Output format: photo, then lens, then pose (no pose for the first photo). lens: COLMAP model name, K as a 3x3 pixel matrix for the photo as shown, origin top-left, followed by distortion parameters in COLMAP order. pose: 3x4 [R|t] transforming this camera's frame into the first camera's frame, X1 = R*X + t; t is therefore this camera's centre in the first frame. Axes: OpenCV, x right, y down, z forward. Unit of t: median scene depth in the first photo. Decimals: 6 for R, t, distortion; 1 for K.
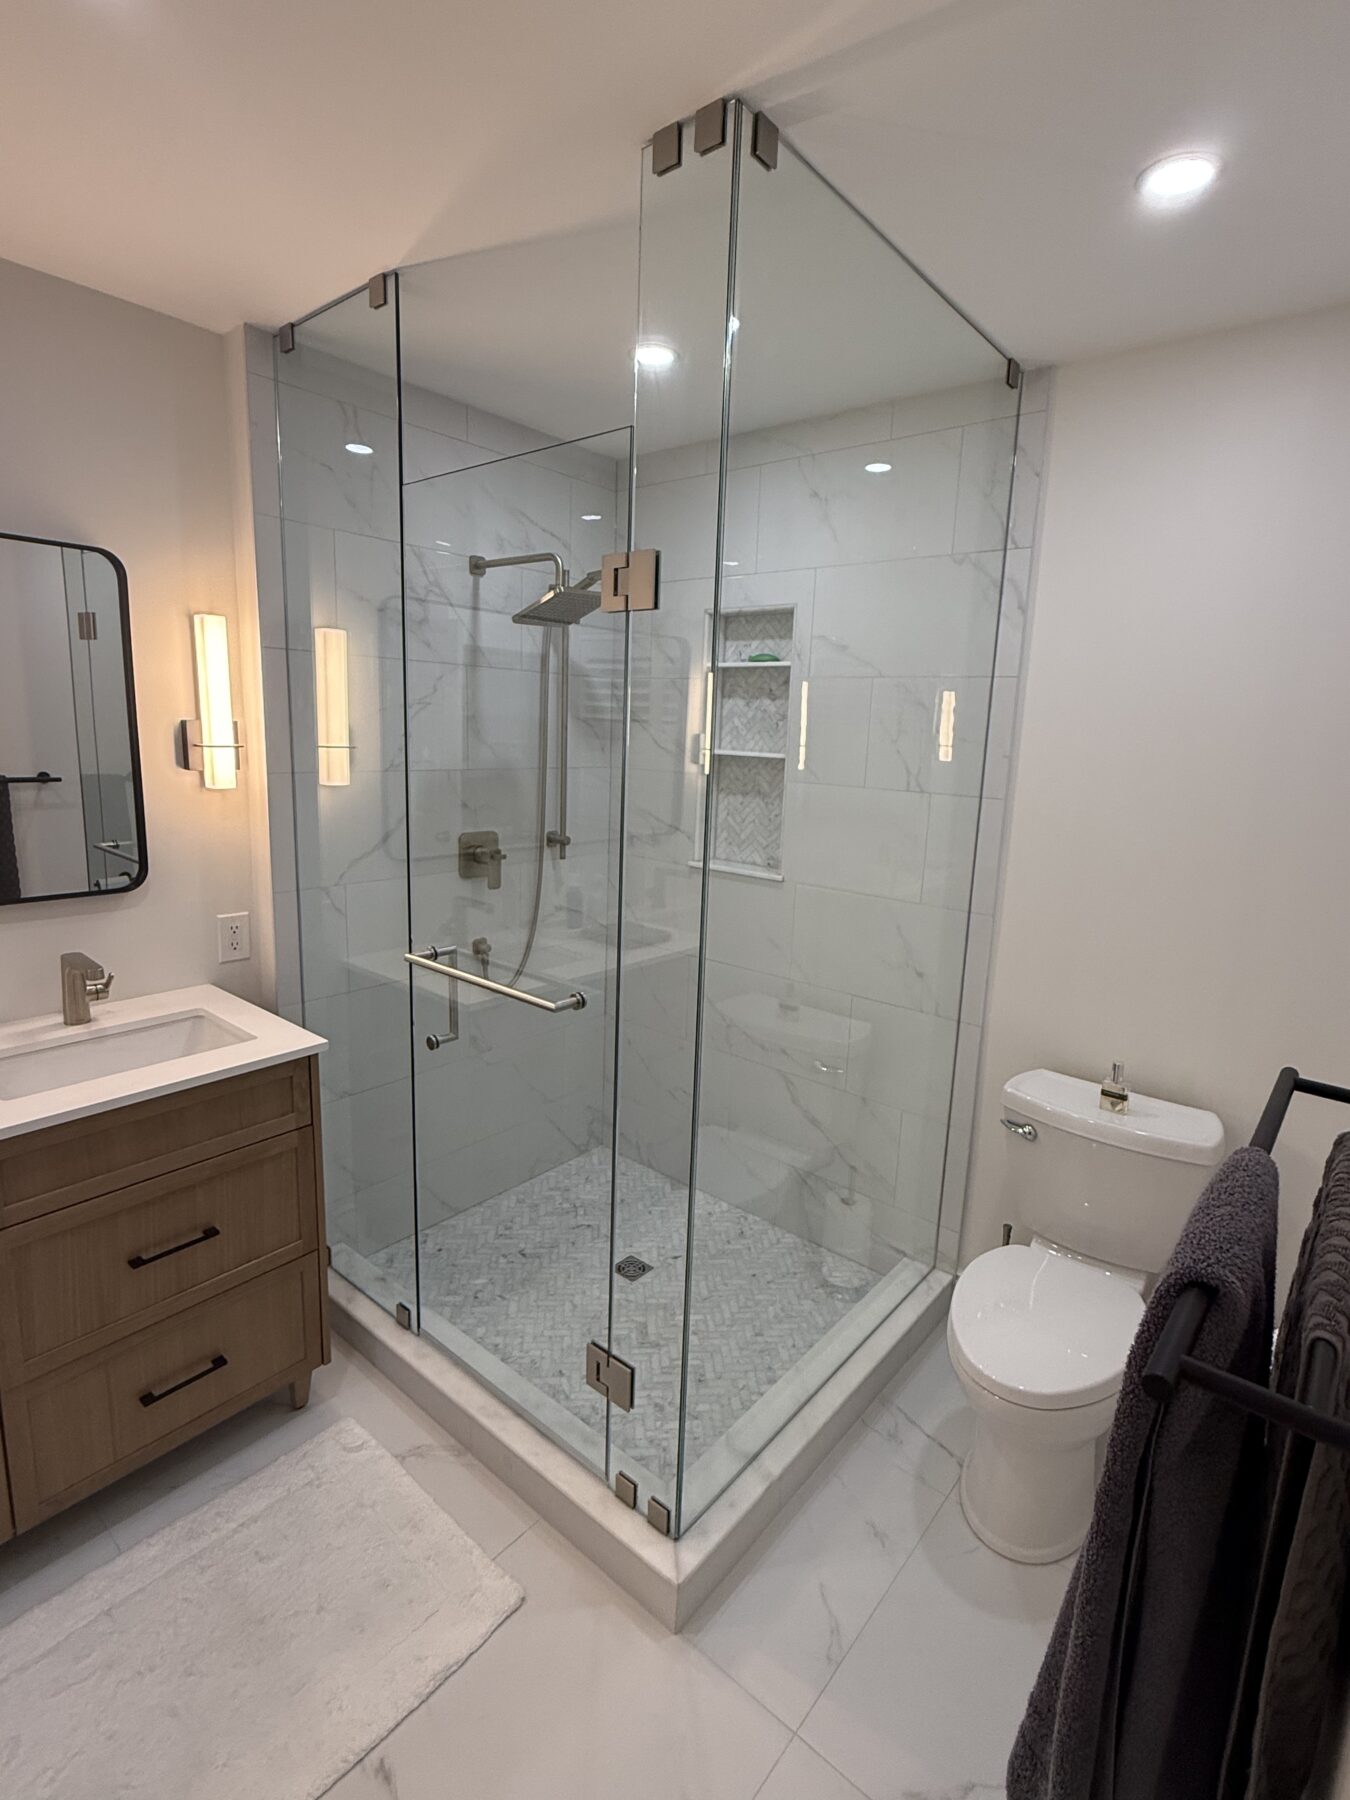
lens RADIAL K [[886.9, 0, 675.0], [0, 886.9, 900.0], [0, 0, 1]] dist [-0.000885, -0.000239]
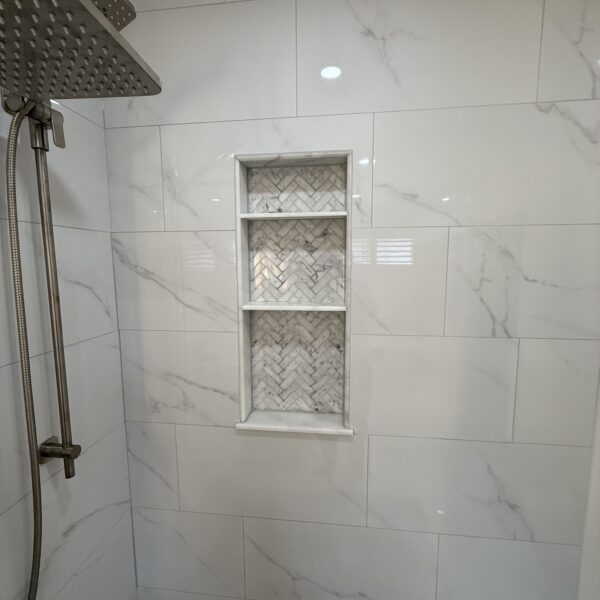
lens RADIAL K [[325.8, 0, 300.0], [0, 325.8, 300.0], [0, 0, 1]] dist [-0.001806, -0.000438]
pose [[0.837981, -0.101643, 0.536150, -0.112382], [0.139805, 0.989697, -0.030883, -0.176918], [-0.527487, 0.100836, 0.843558, 0.767491]]
